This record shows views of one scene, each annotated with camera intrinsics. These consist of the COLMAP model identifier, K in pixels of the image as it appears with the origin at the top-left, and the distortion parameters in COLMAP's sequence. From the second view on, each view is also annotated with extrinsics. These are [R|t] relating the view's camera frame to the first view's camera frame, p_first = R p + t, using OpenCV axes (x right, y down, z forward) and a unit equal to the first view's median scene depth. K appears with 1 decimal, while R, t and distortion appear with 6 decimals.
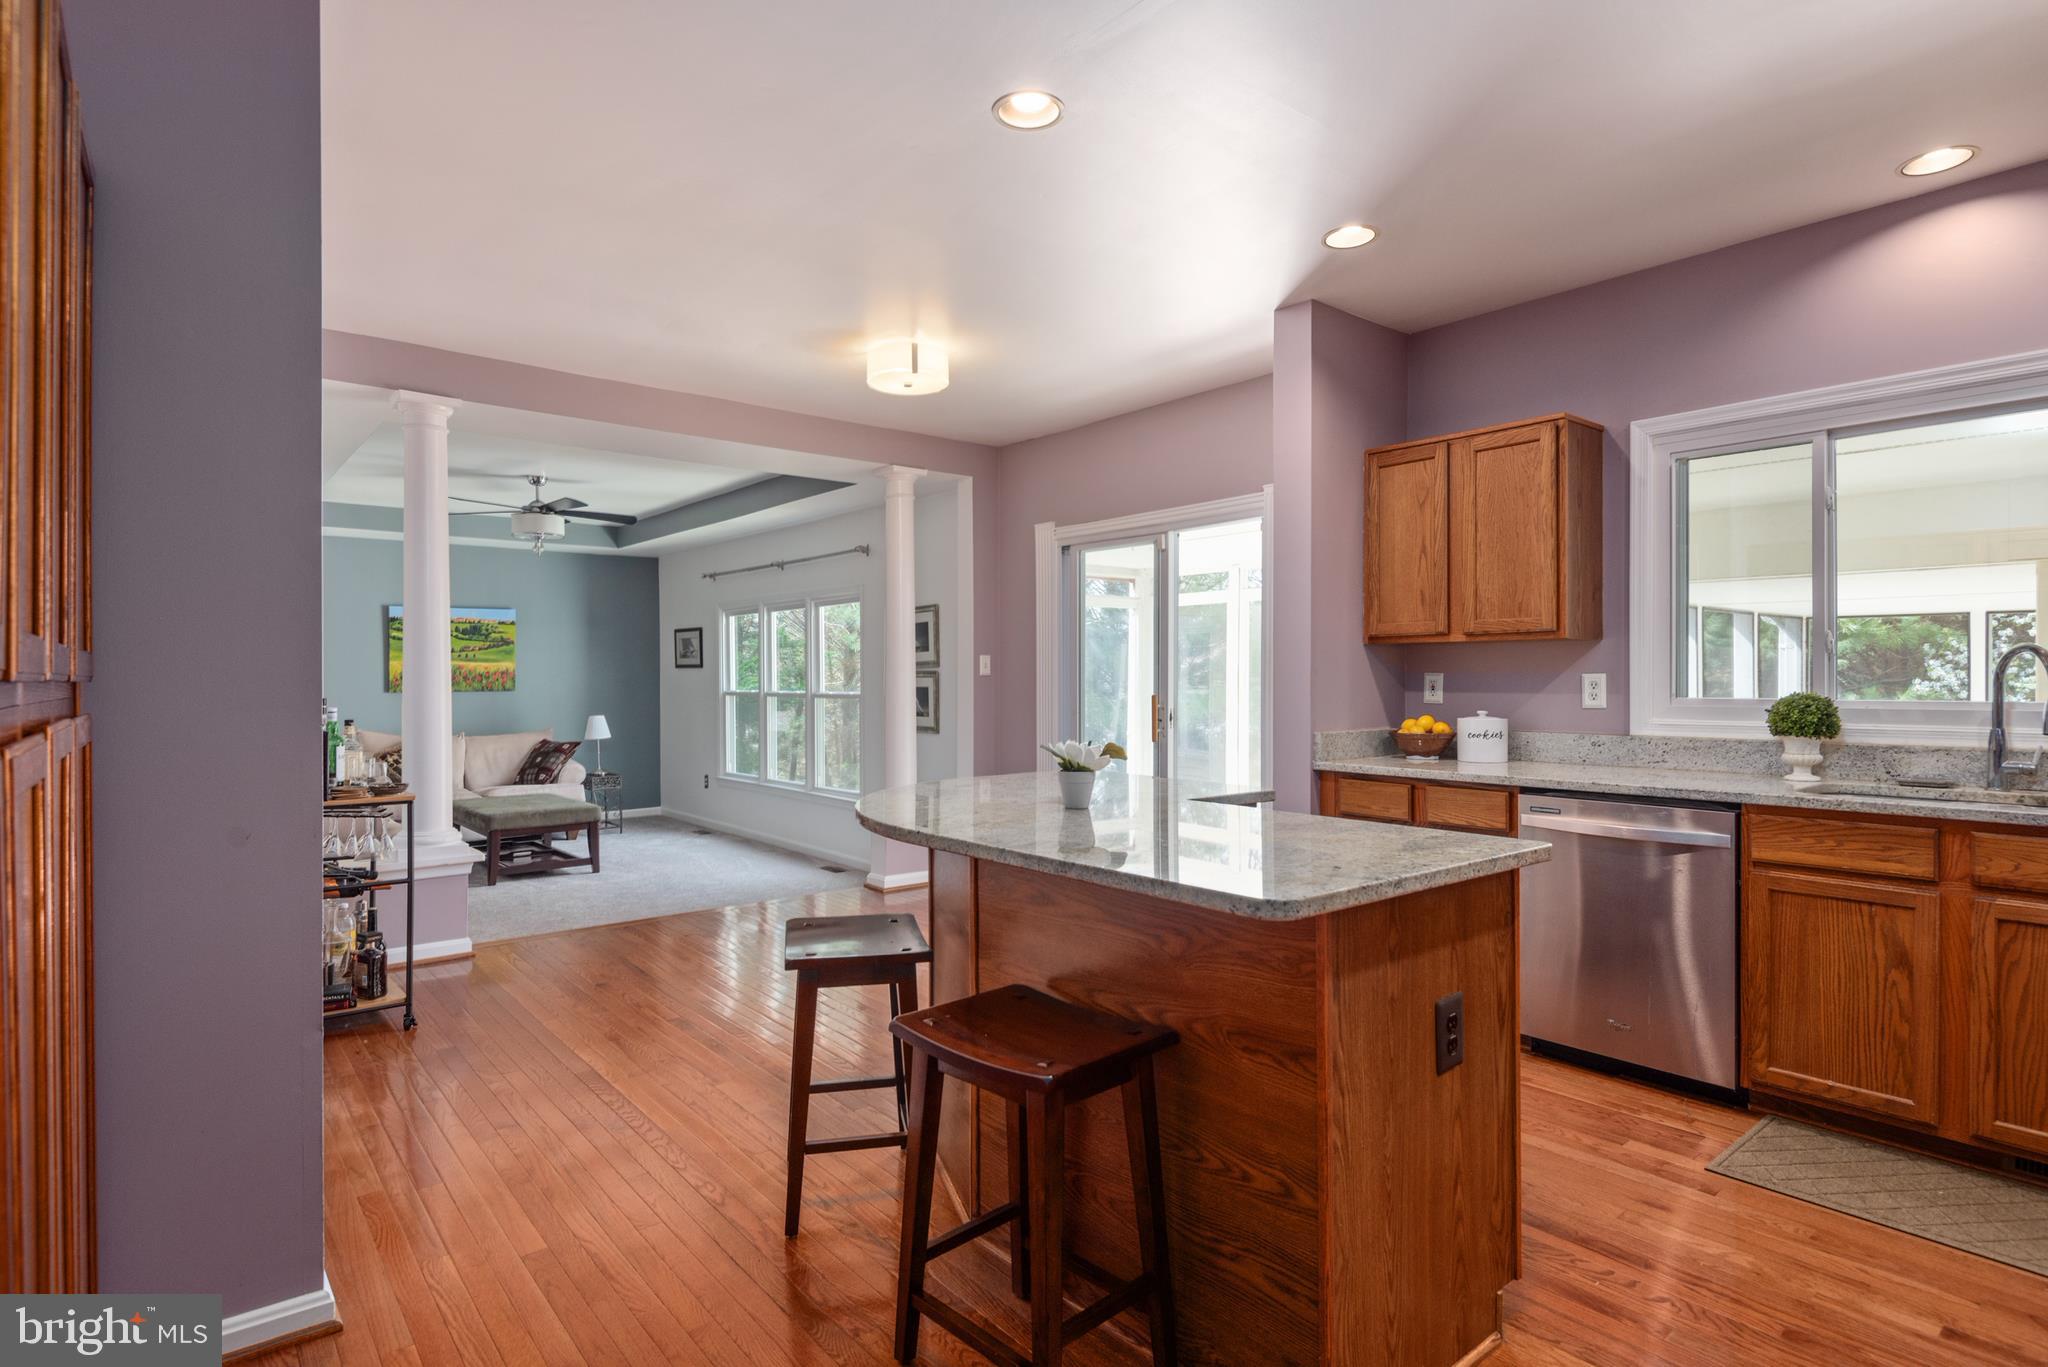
lens RADIAL K [[1136.8, 0, 1043.7], [0, 1136.8, 685.5], [0, 0, 1]] dist [0.016675, -0.002649]
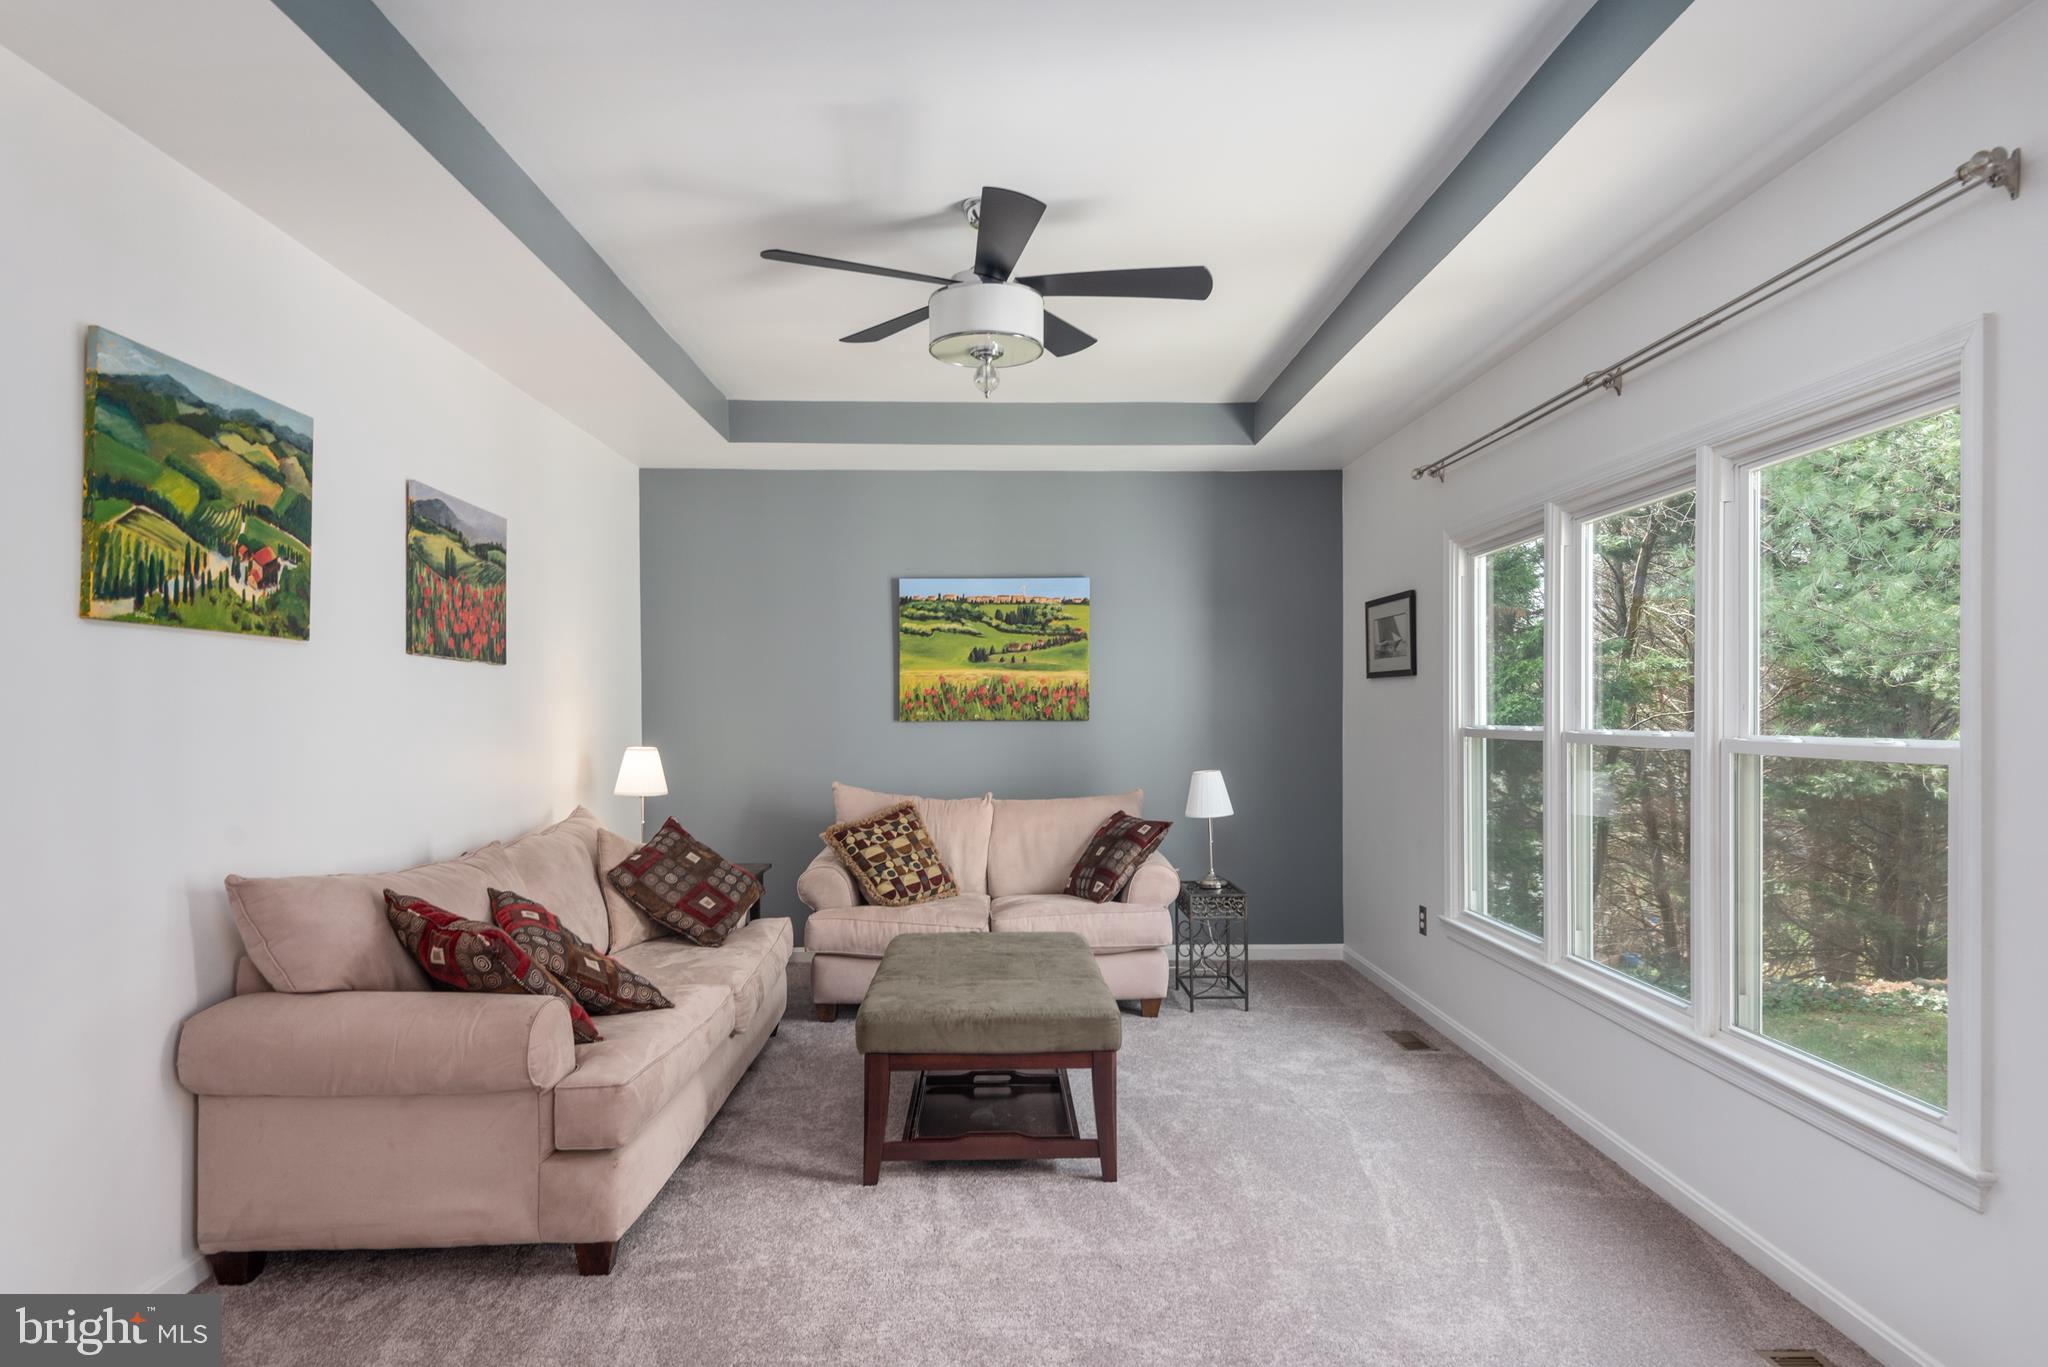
lens RADIAL K [[1178.5, 0, 1011.8], [0, 1178.5, 710.1], [0, 0, 1]] dist [0.005052, 0.000285]
pose [[0.785871, 0.005965, -0.618361, -0.133610], [-0.007844, 0.999969, -0.000324, -0.000055], [0.618340, 0.005105, 0.785894, 0.530334]]
